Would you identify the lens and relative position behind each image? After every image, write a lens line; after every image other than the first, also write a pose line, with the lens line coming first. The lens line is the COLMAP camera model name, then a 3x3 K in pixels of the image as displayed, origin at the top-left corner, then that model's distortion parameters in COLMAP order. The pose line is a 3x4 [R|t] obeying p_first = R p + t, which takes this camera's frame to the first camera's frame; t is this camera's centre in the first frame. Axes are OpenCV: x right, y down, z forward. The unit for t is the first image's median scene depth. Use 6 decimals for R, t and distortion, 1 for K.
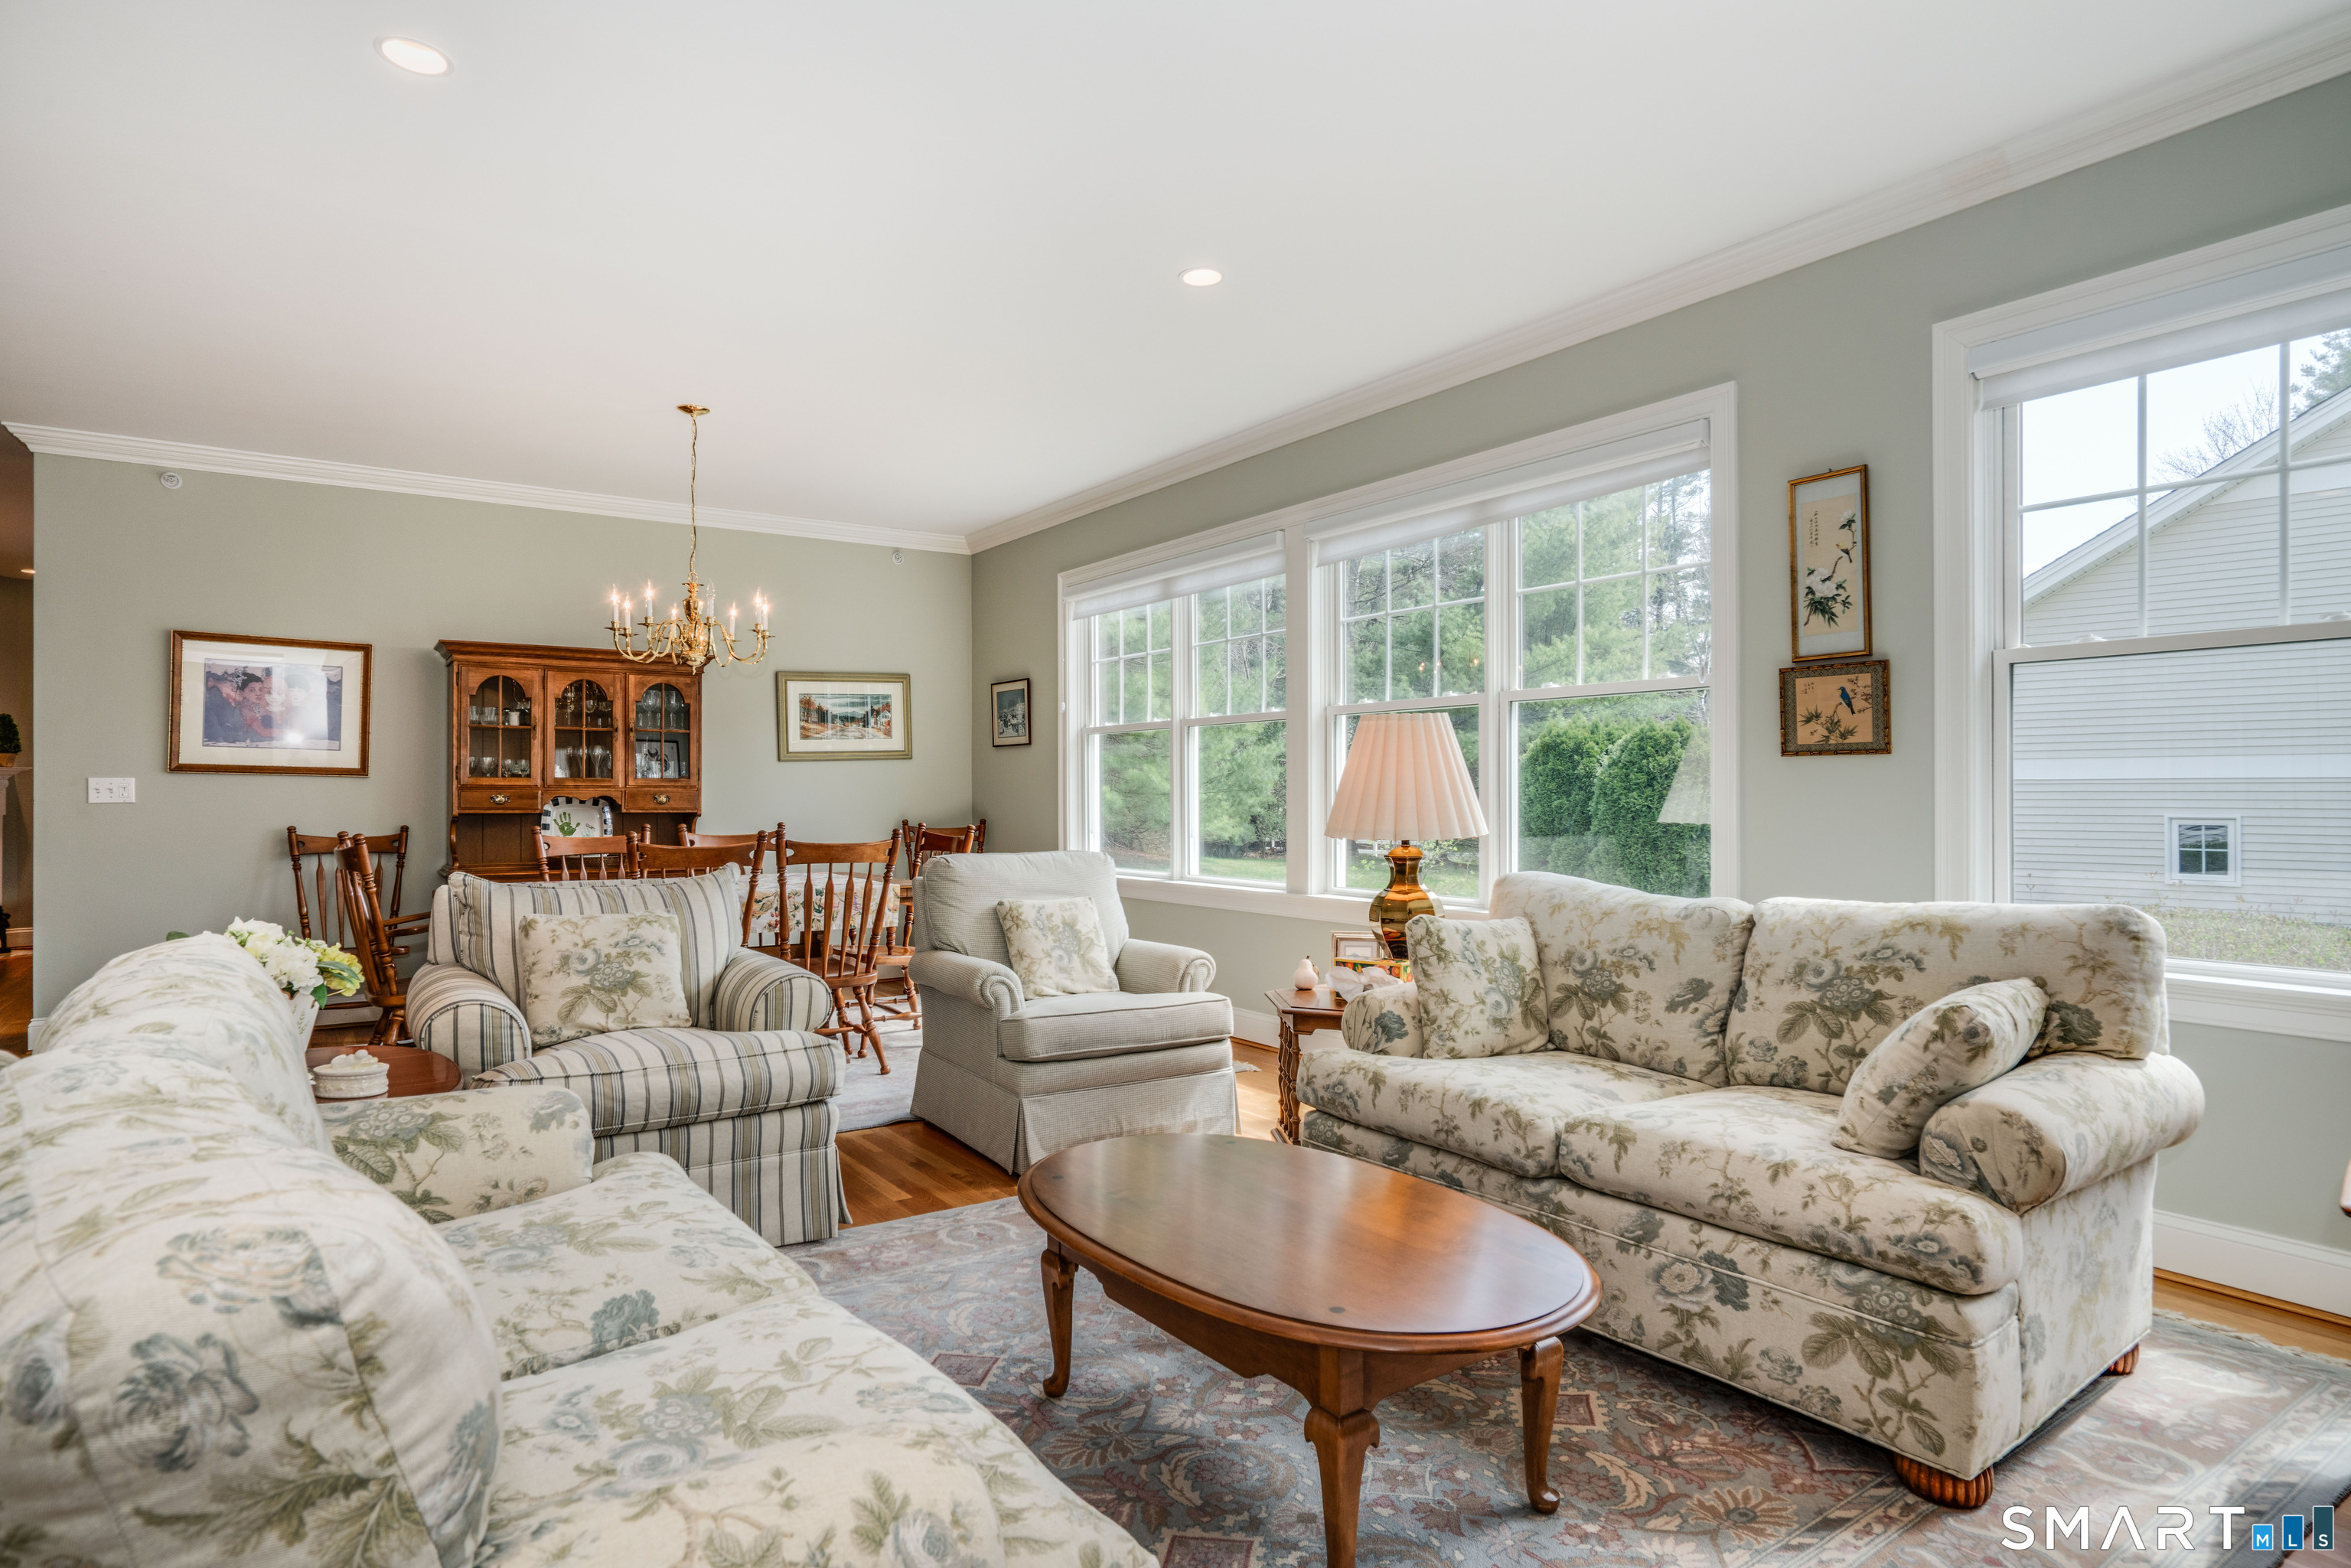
lens RADIAL K [[1199.0, 0, 1180.4], [0, 1199.0, 795.0], [0, 0, 1]] dist [-0.026706, 0.002918]
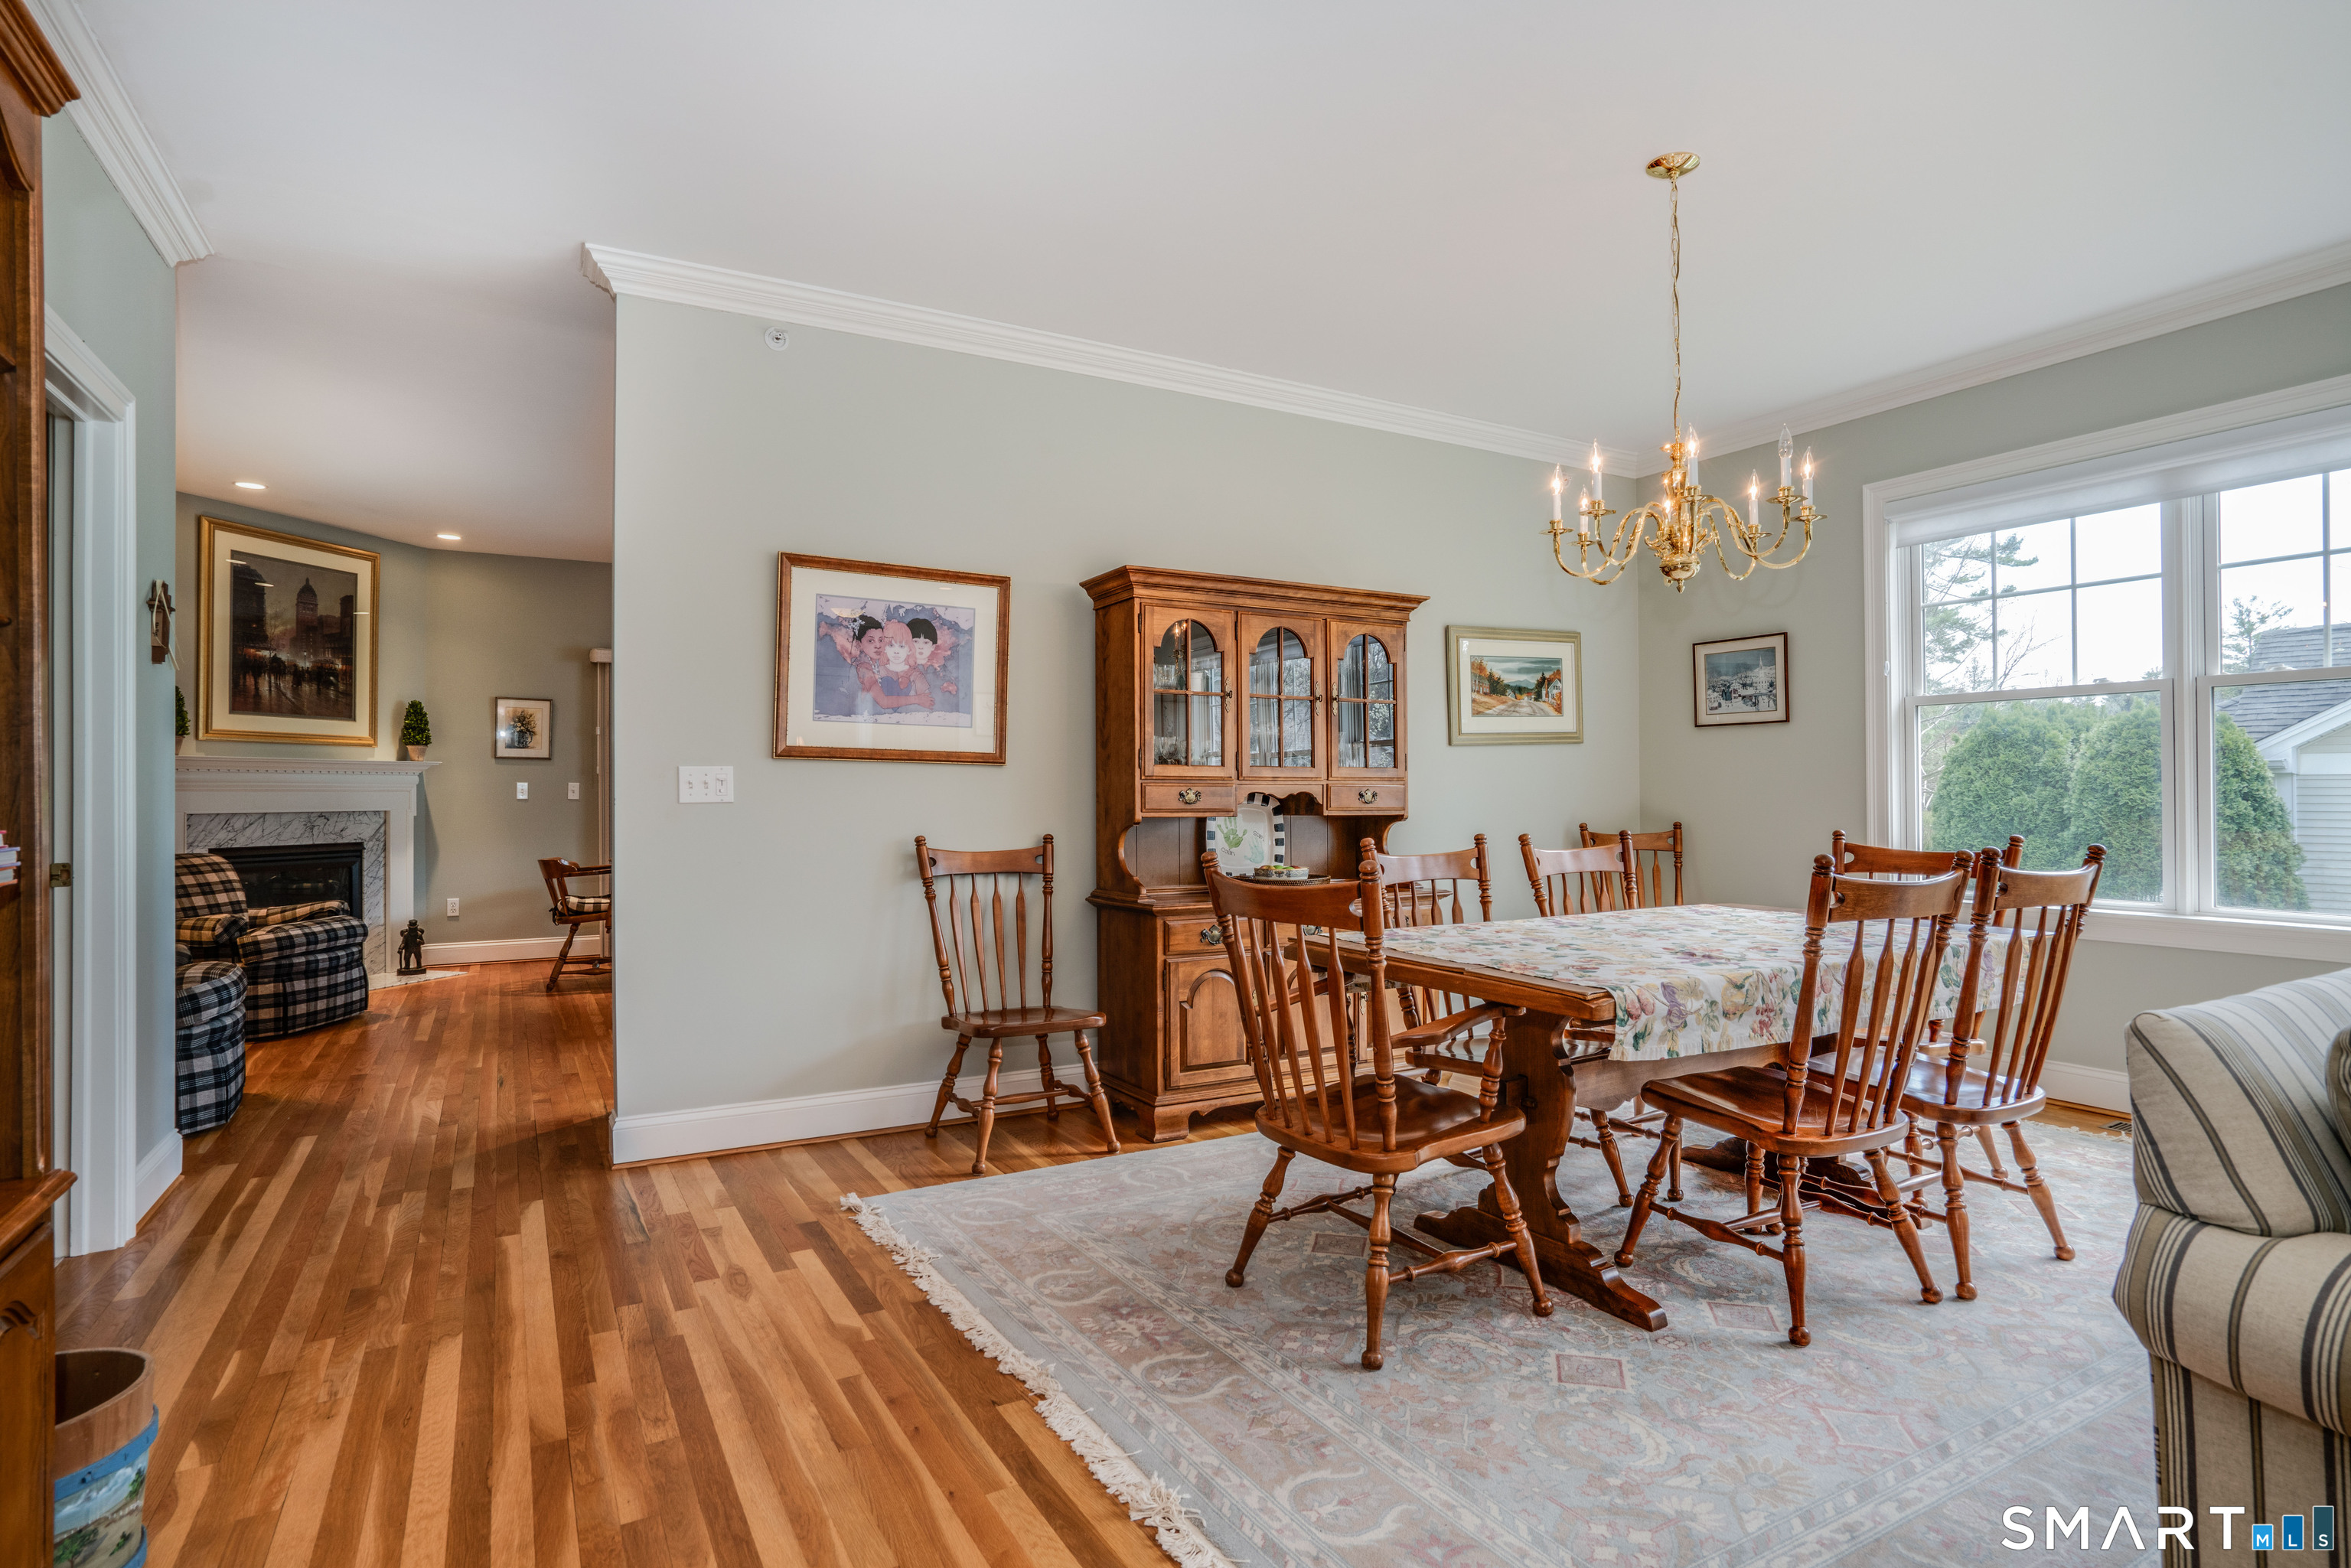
lens RADIAL K [[1199.0, 0, 1185.8], [0, 1199.0, 767.0], [0, 0, 1]] dist [-0.026706, 0.002918]
pose [[0.993029, -0.003075, -0.117831, -0.481261], [0.000353, 0.999733, -0.023118, 0.001776], [0.117871, 0.022916, 0.992765, 0.299366]]
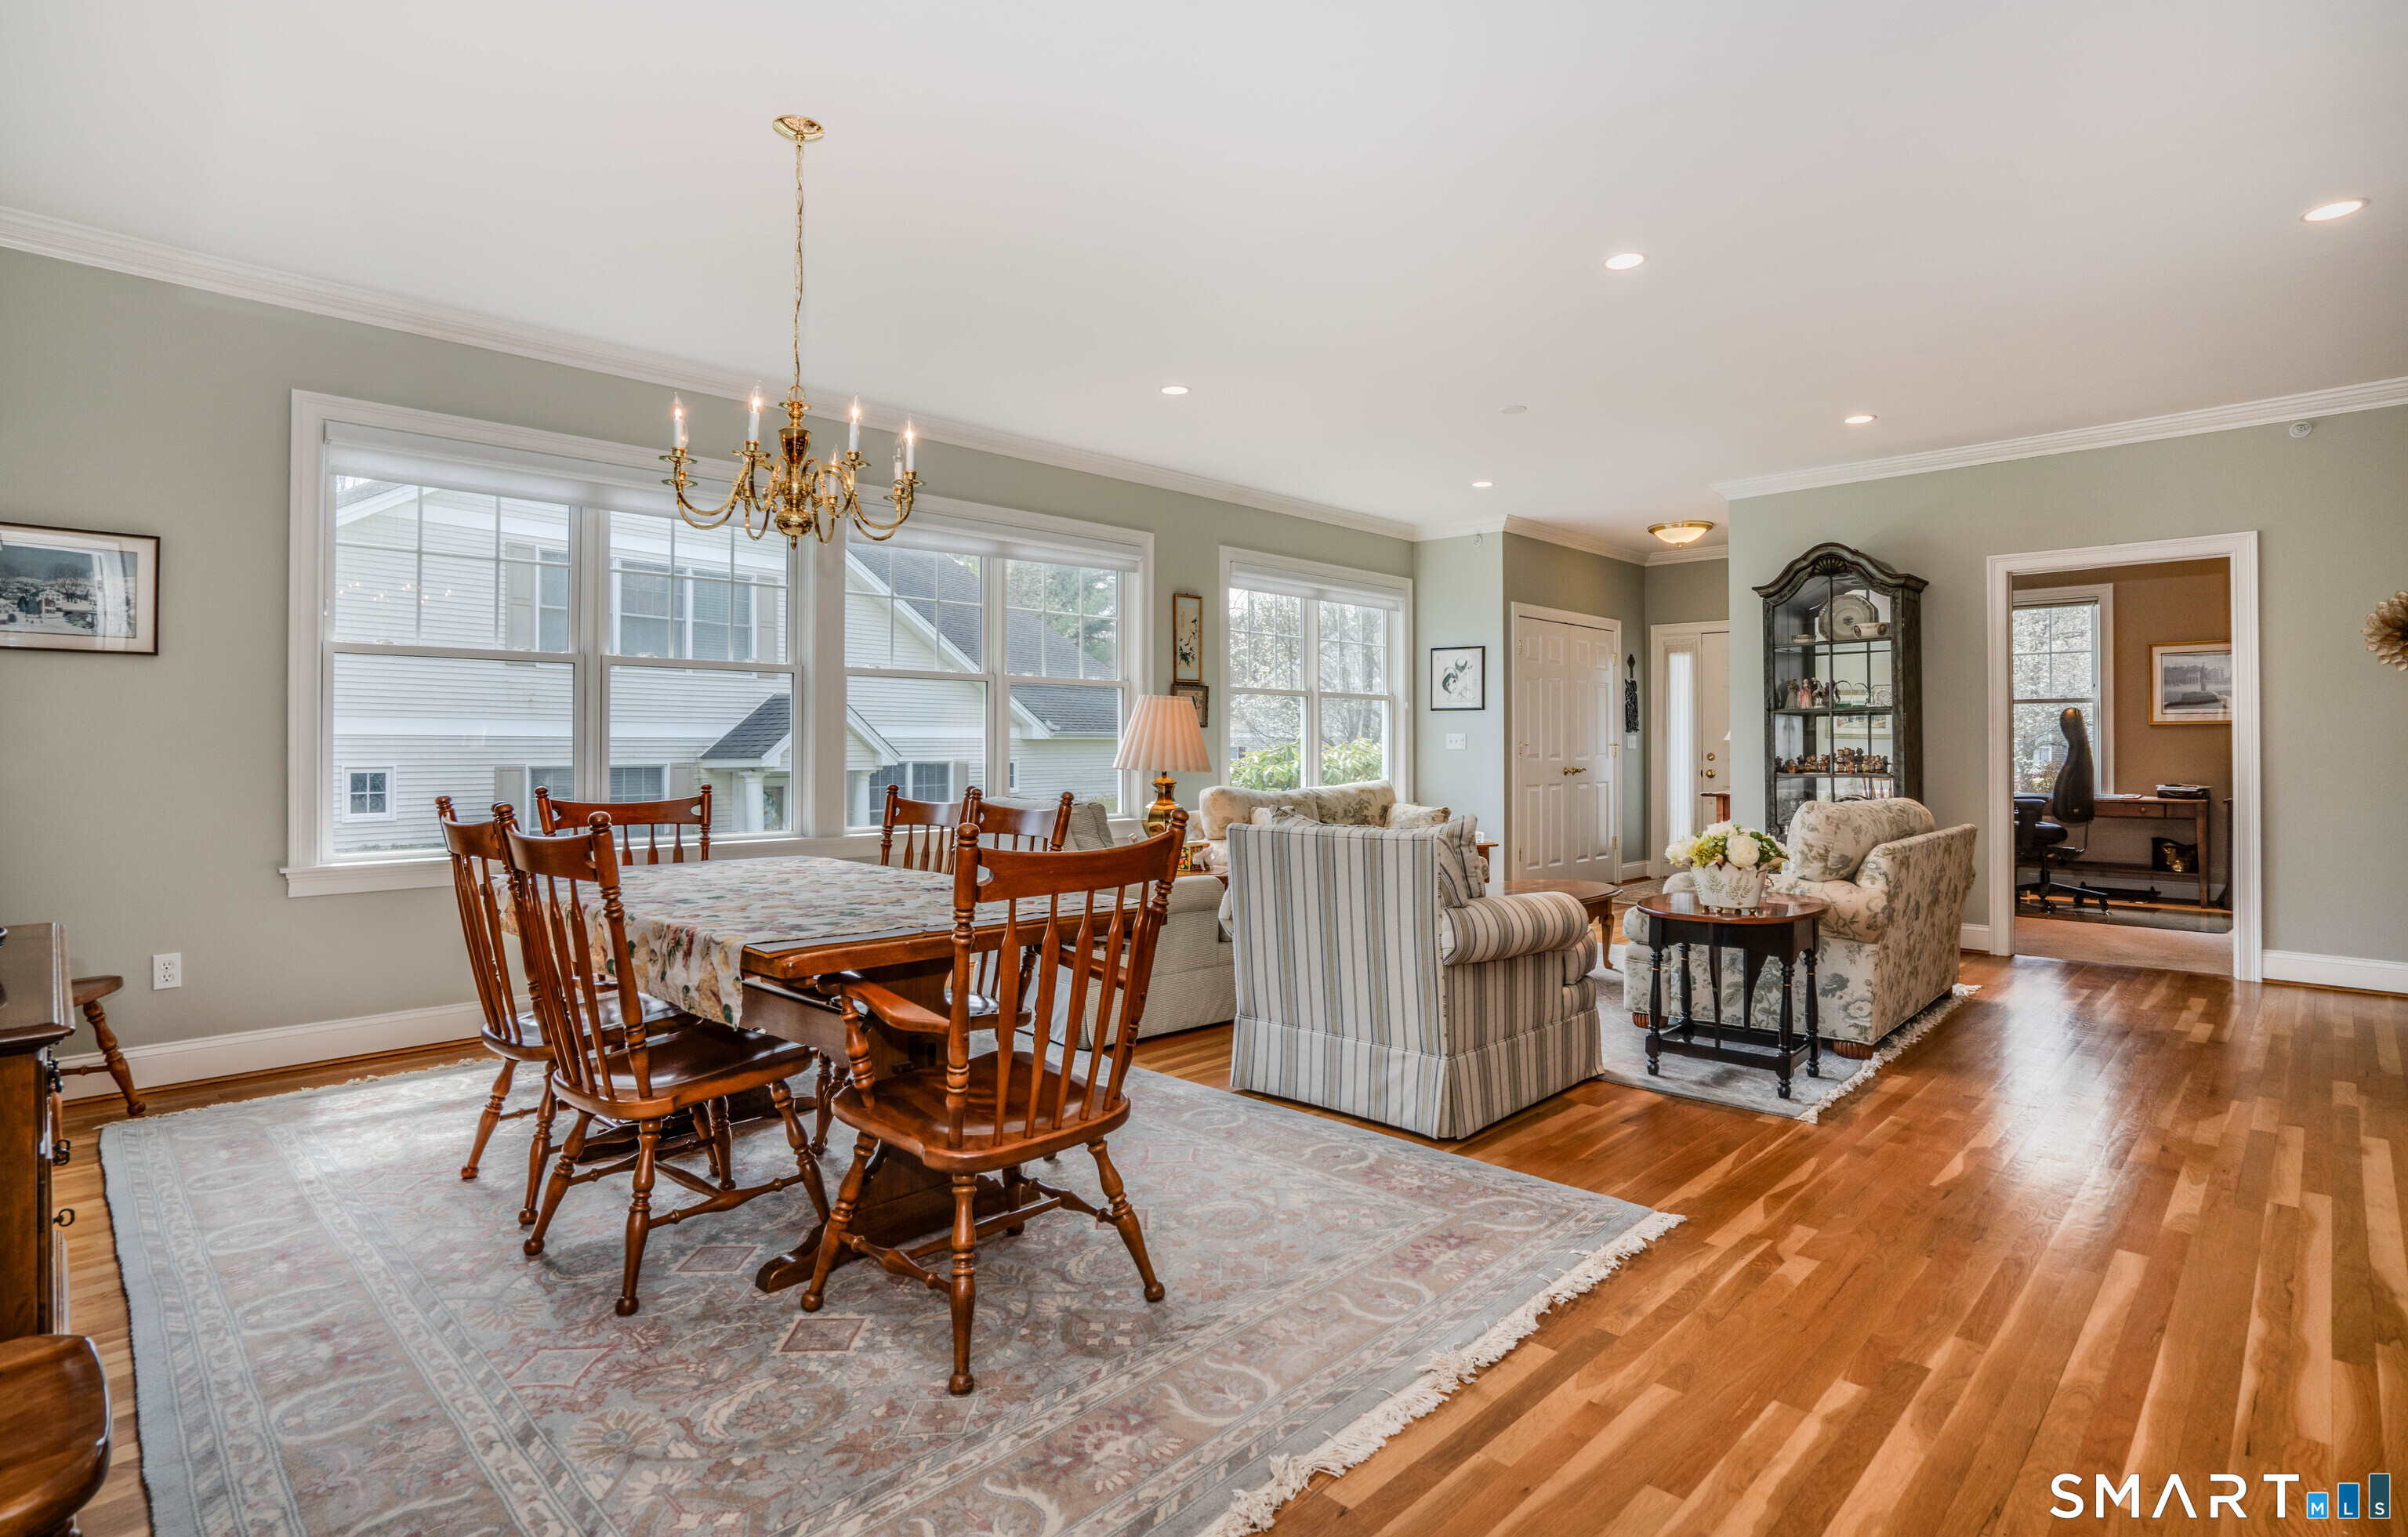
lens RADIAL K [[1300.1, 0, 1136.3], [0, 1300.1, 757.3], [0, 0, 1]] dist [-0.016839, 0.000481]
pose [[-0.168122, 0.009529, 0.985720, -0.956640], [0.011293, 0.999906, -0.007740, 0.016062], [-0.985701, 0.009830, -0.168214, 0.850820]]
